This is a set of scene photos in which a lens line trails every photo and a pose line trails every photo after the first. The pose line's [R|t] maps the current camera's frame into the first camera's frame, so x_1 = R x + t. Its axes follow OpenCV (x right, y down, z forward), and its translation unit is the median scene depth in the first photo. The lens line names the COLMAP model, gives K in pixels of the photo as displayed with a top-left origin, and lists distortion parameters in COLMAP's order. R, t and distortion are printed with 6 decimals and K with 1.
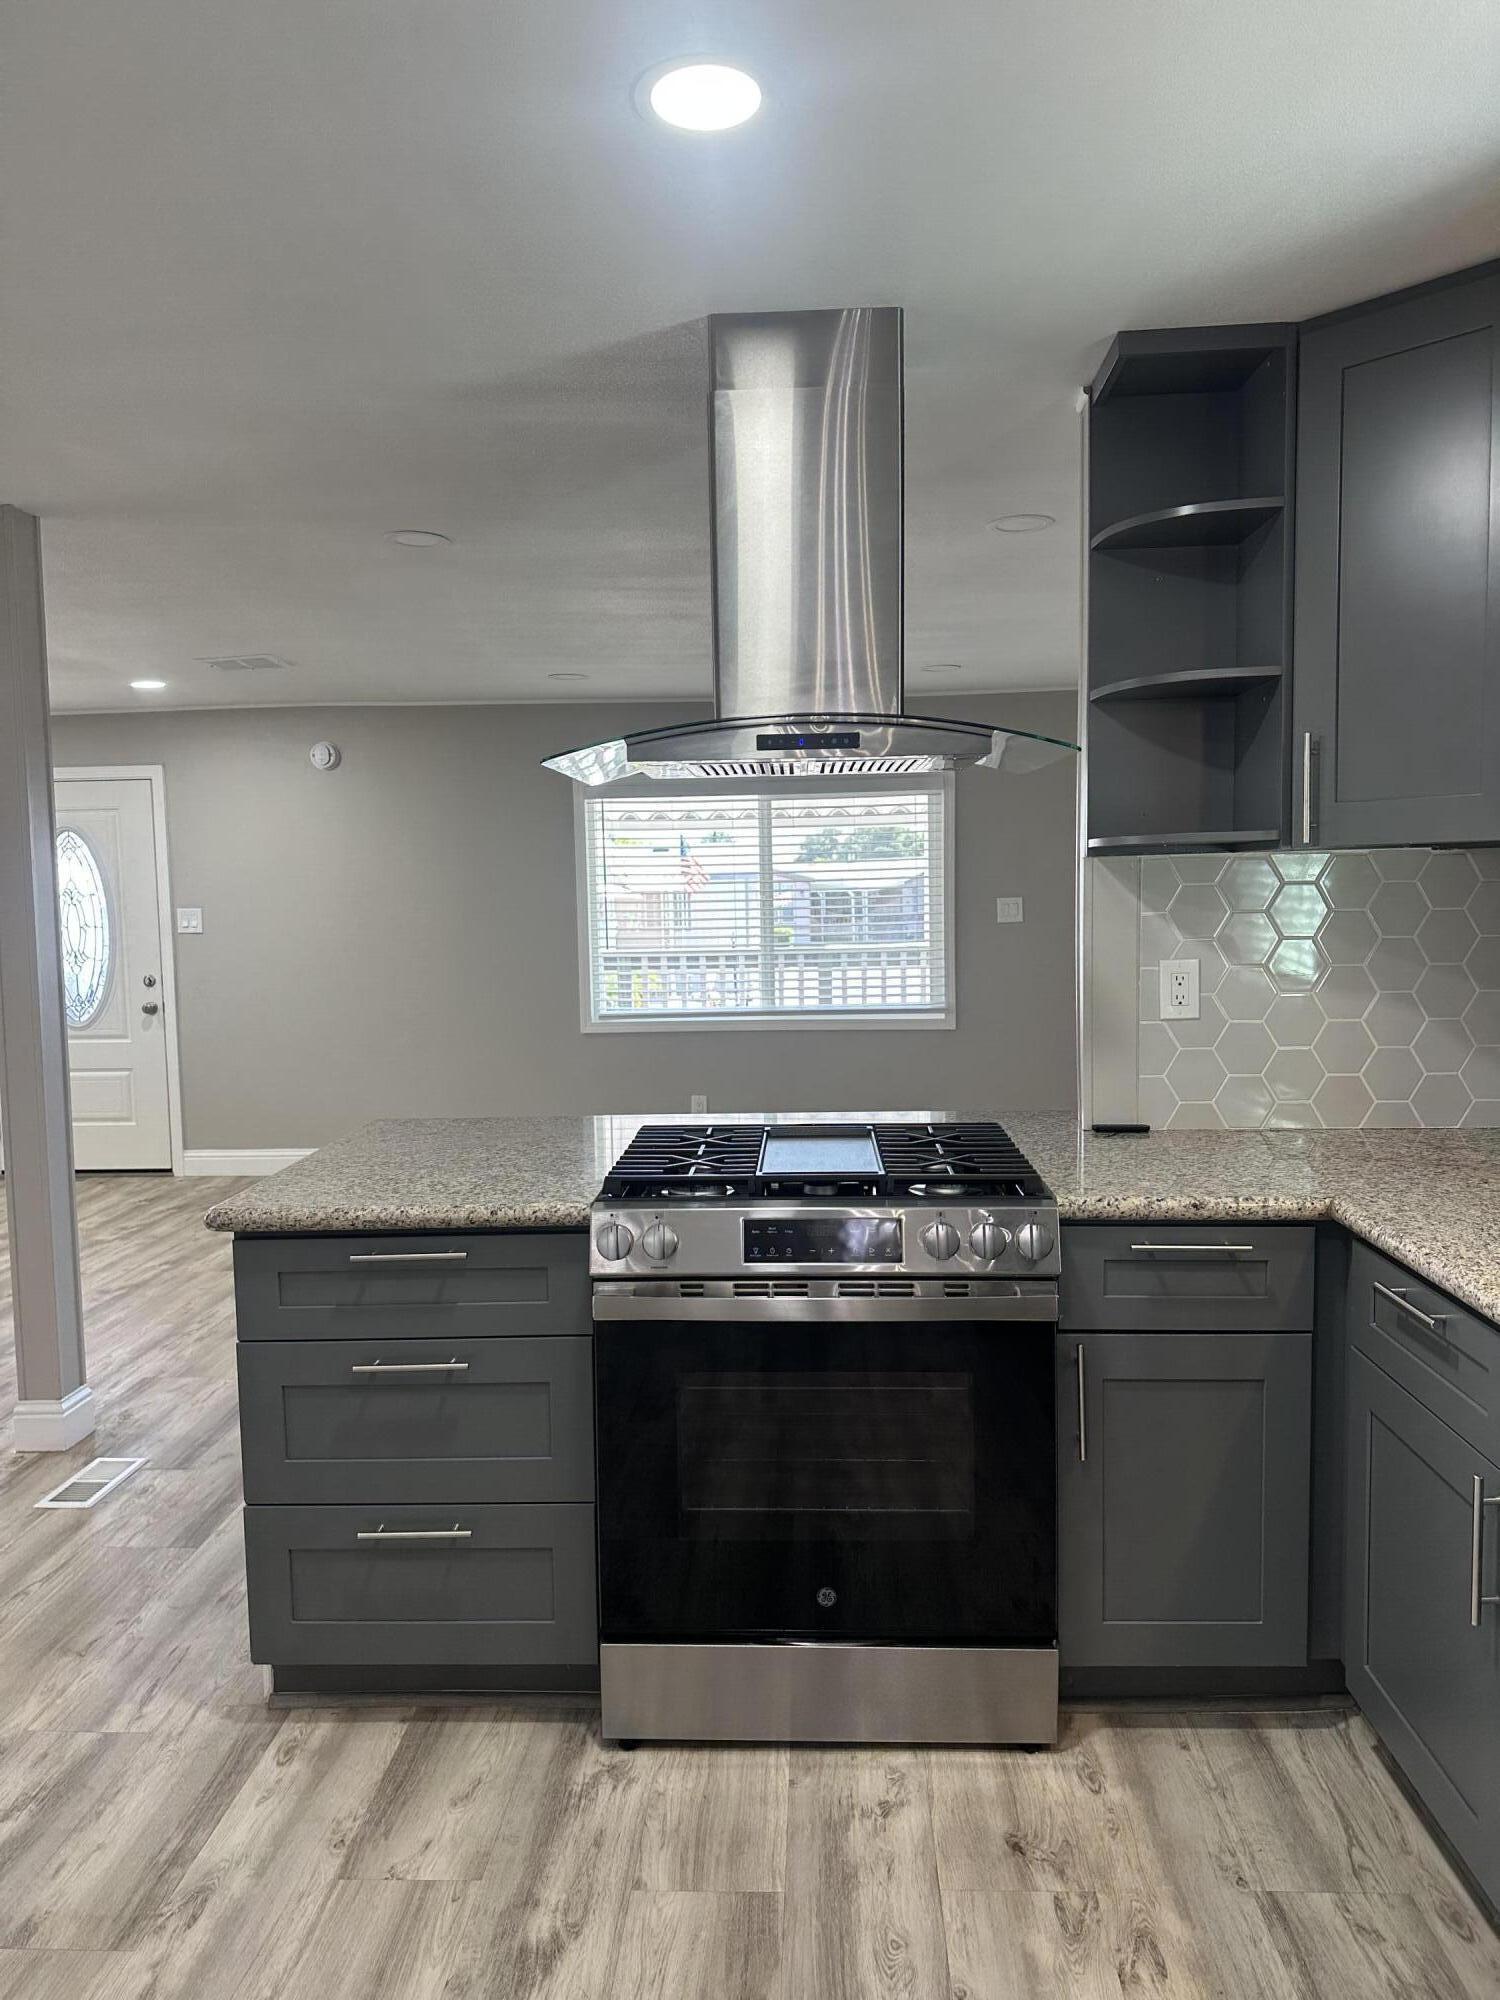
lens RADIAL K [[1393.8, 0, 766.4], [0, 1393.8, 1015.1], [0, 0, 1]] dist [0.055866, -0.061197]
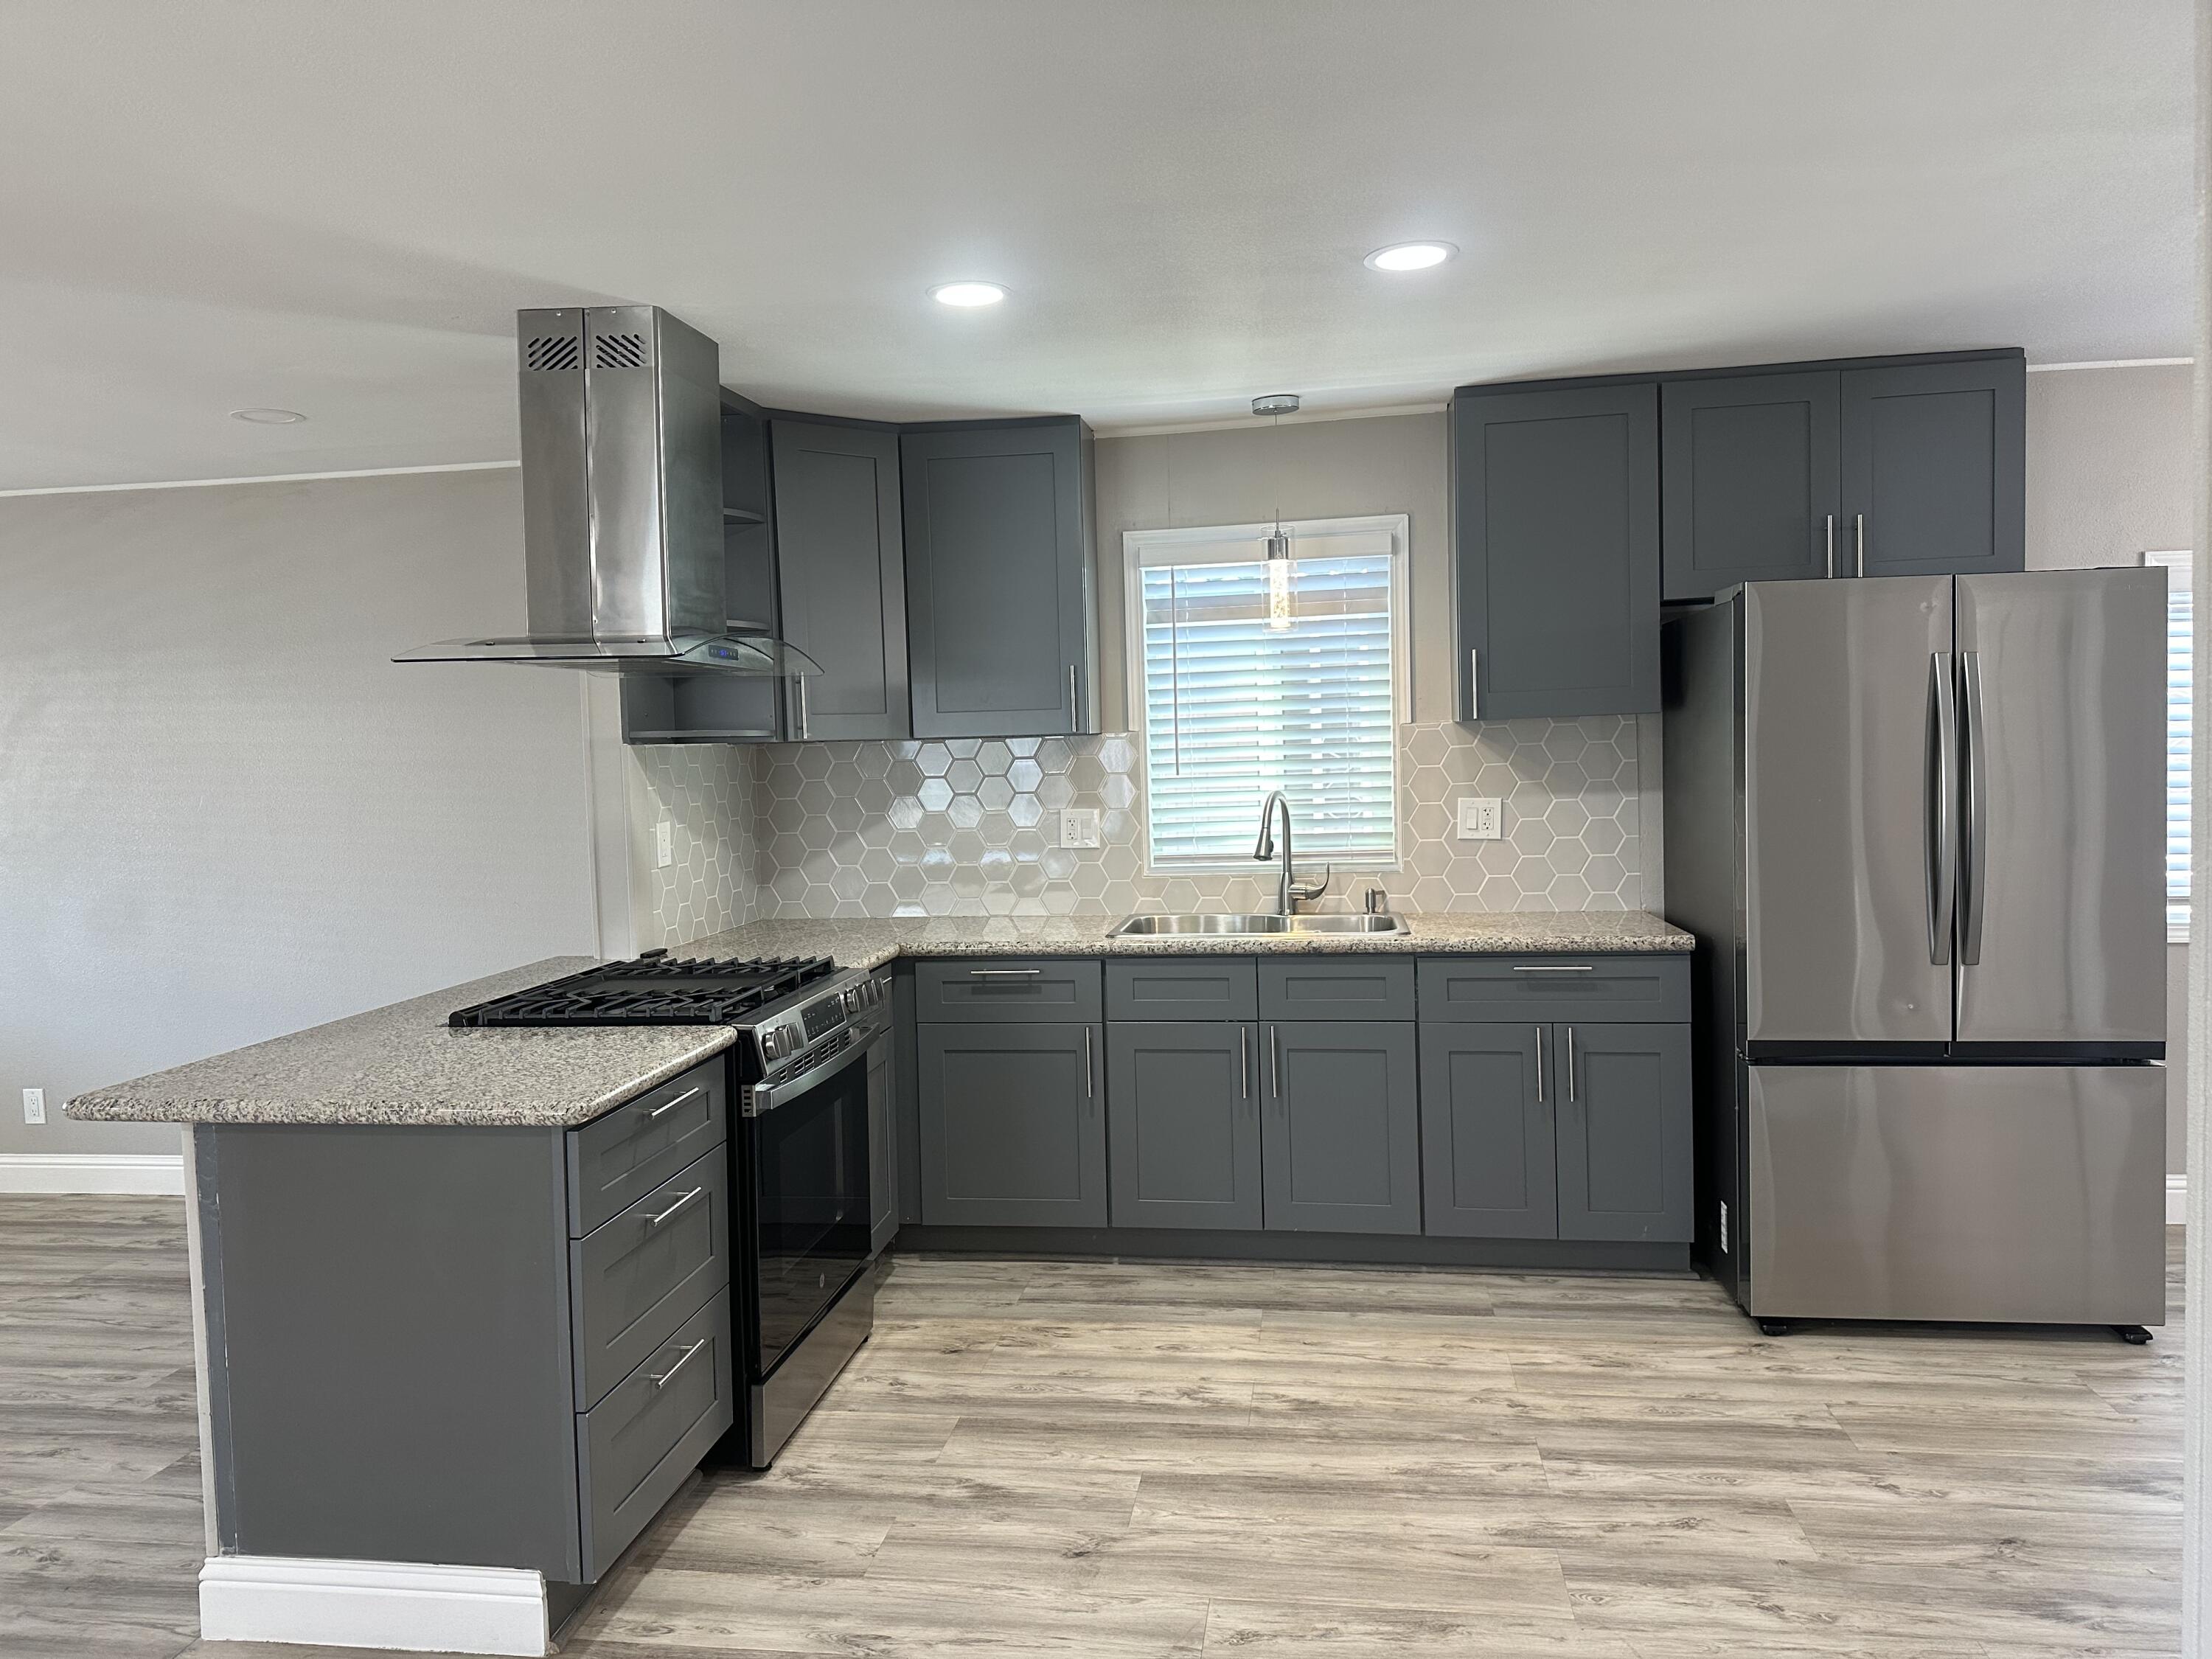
lens RADIAL K [[1541.6, 0, 1102.2], [0, 1541.6, 826.2], [0, 0, 1]] dist [0.055866, -0.061197]
pose [[0.106271, -0.038846, 0.993578, -1.426164], [0.114625, 0.993054, 0.026565, -0.034117], [-0.987708, 0.111065, 0.109986, 0.523333]]
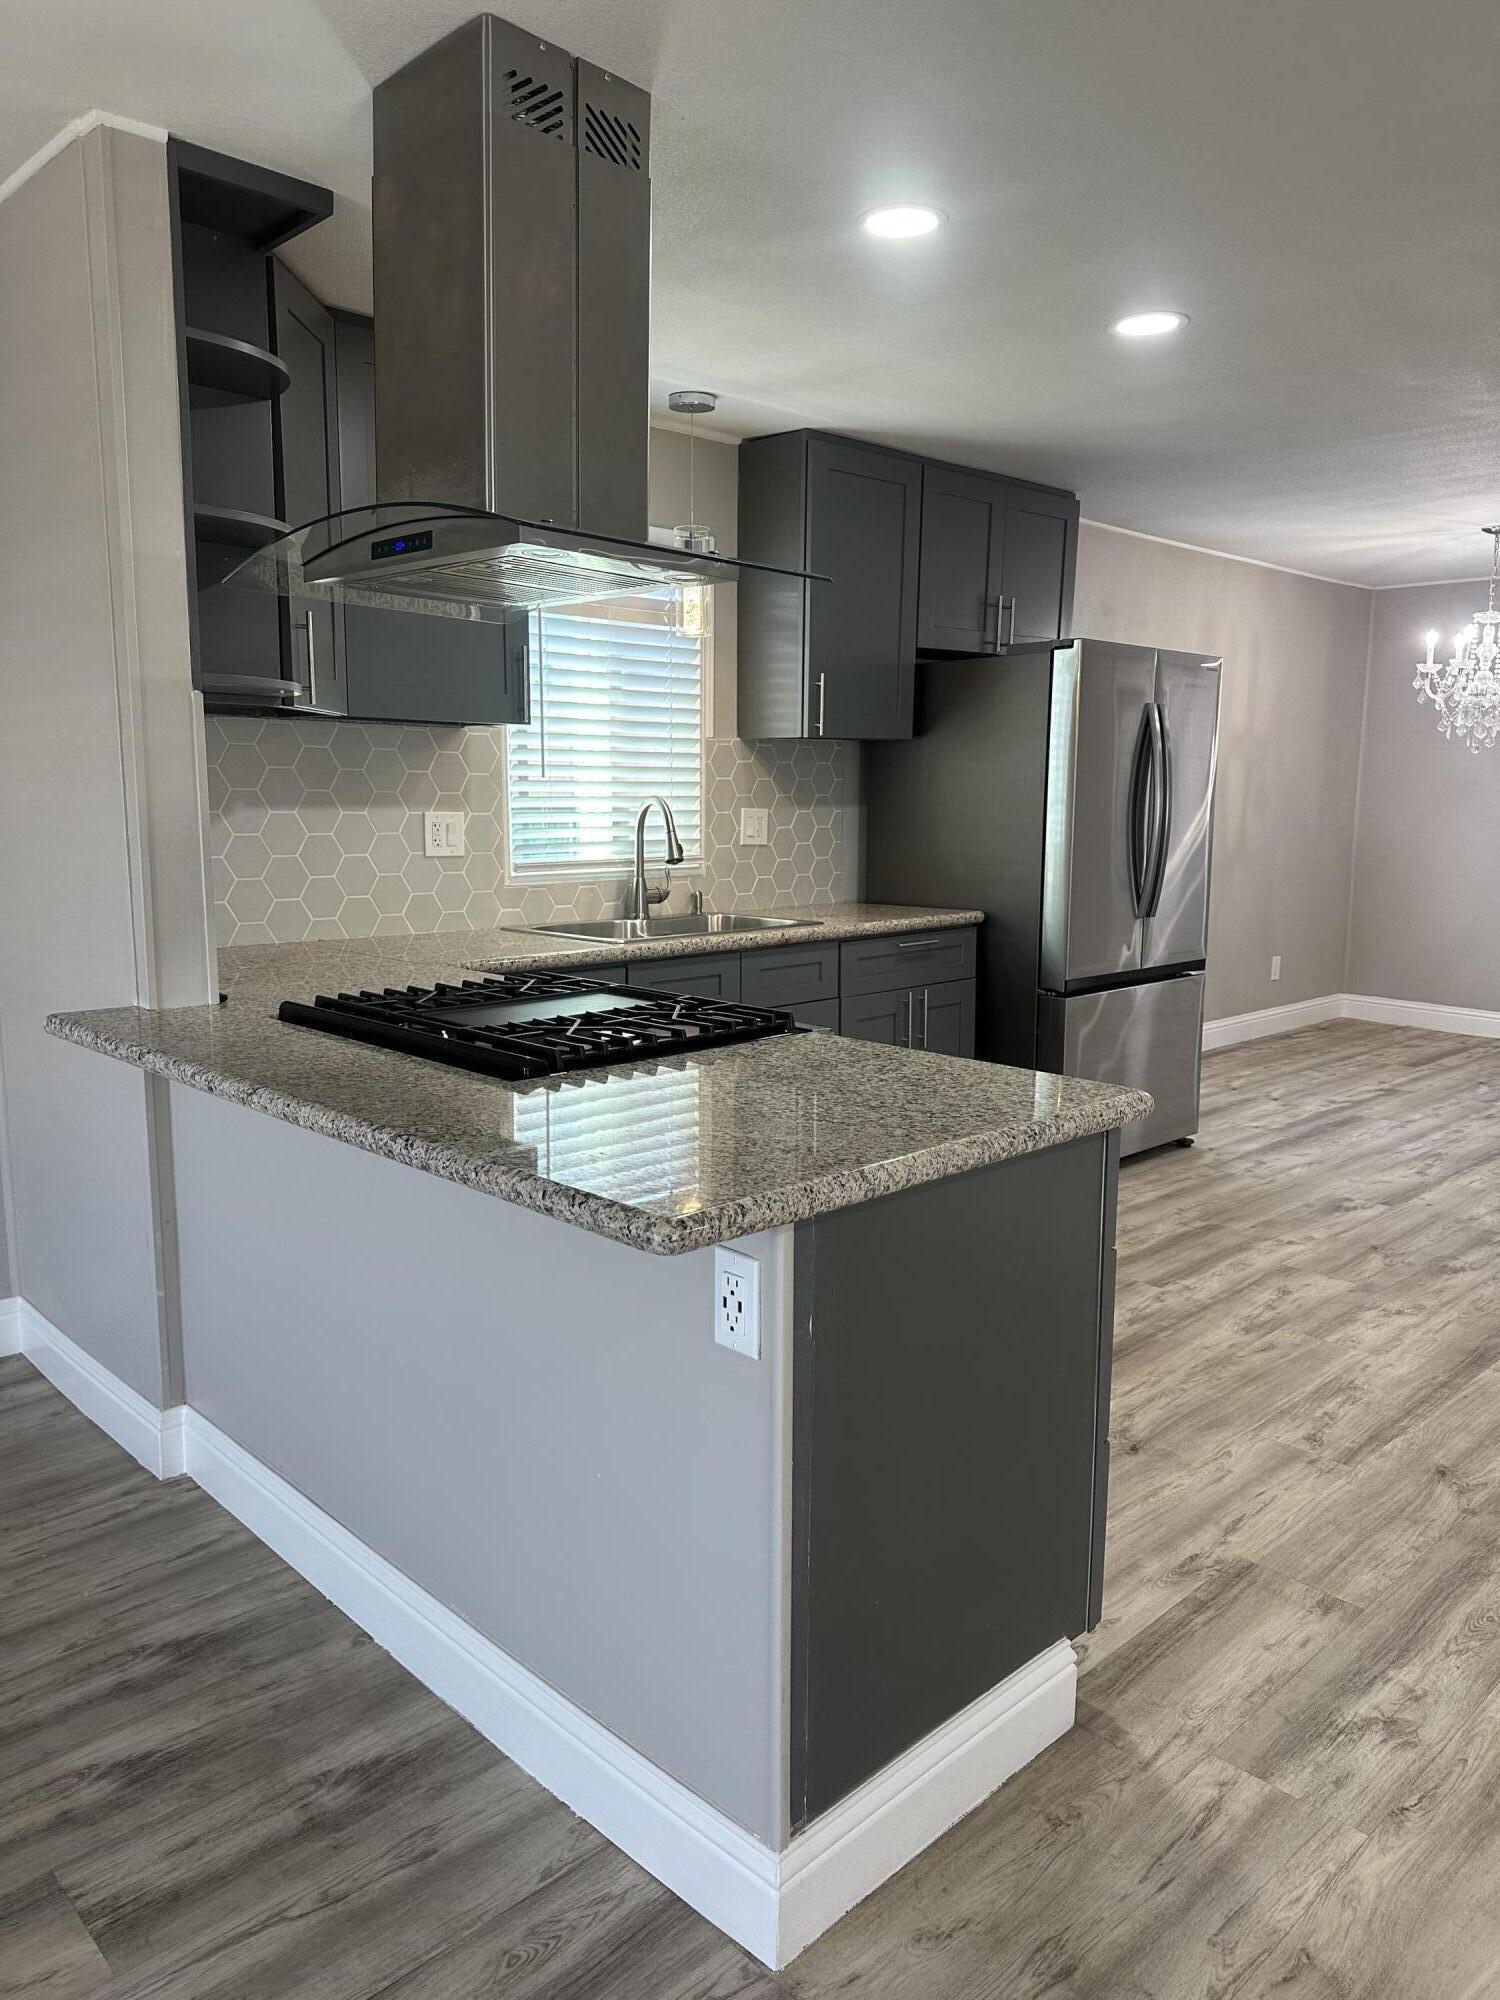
lens RADIAL K [[1393.8, 0, 764.3], [0, 1393.8, 996.0], [0, 0, 1]] dist [0.055866, -0.061197]
pose [[-0.721782, -0.088368, 0.686456, -0.816345], [0.069006, 0.977686, 0.198416, -0.098418], [-0.688672, 0.190583, -0.699578, 1.762917]]
